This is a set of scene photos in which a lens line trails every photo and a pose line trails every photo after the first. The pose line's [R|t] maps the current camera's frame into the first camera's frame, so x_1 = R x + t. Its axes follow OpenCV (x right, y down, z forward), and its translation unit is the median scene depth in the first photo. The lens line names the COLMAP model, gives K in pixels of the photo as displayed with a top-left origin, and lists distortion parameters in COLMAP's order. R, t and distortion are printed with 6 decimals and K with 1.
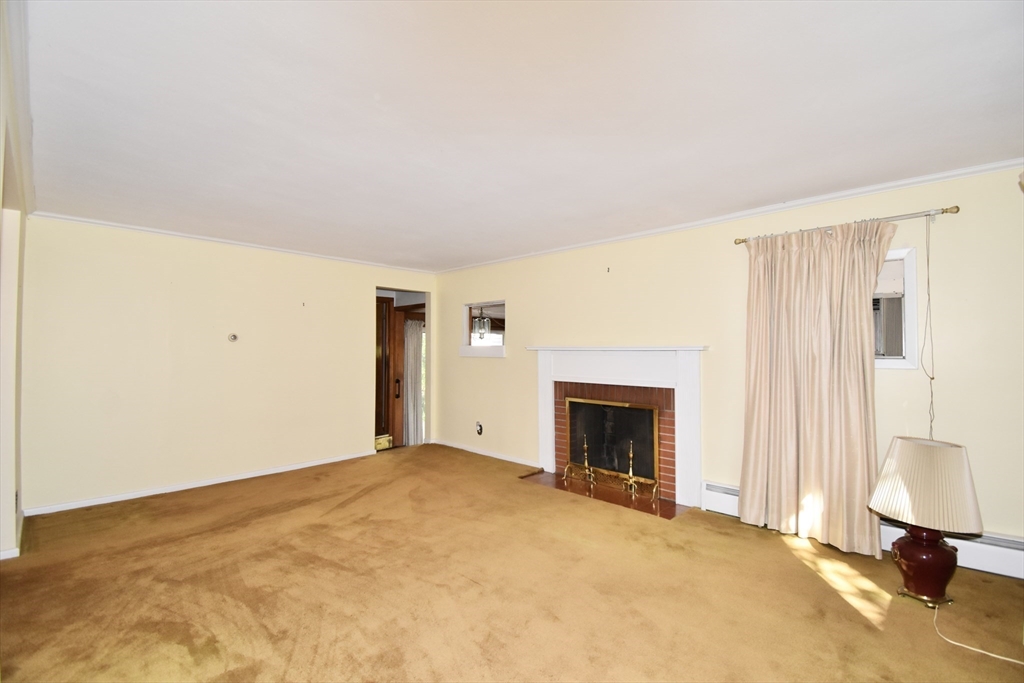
lens RADIAL K [[453.8, 0, 513.8], [0, 453.8, 344.8], [0, 0, 1]] dist [-0.003744, -0.001465]
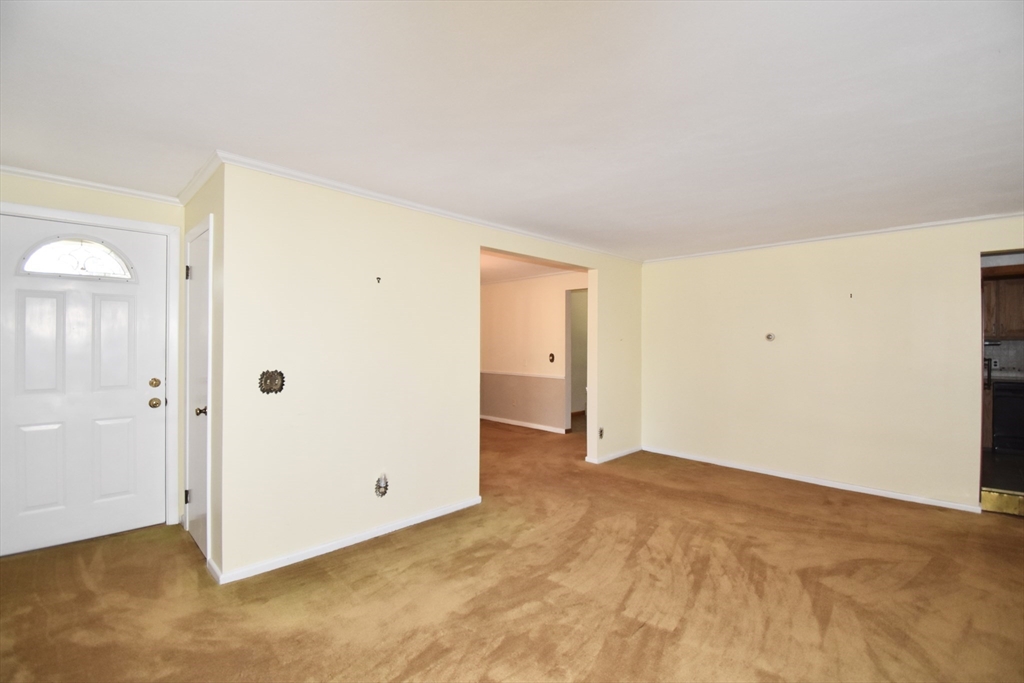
lens RADIAL K [[453.8, 0, 513.8], [0, 453.8, 343.0], [0, 0, 1]] dist [-0.003744, -0.001465]
pose [[-0.043363, -0.004335, -0.999050, 0.481544], [0.007233, 0.999963, -0.004653, -0.003258], [0.999033, -0.007428, -0.043330, 0.503548]]
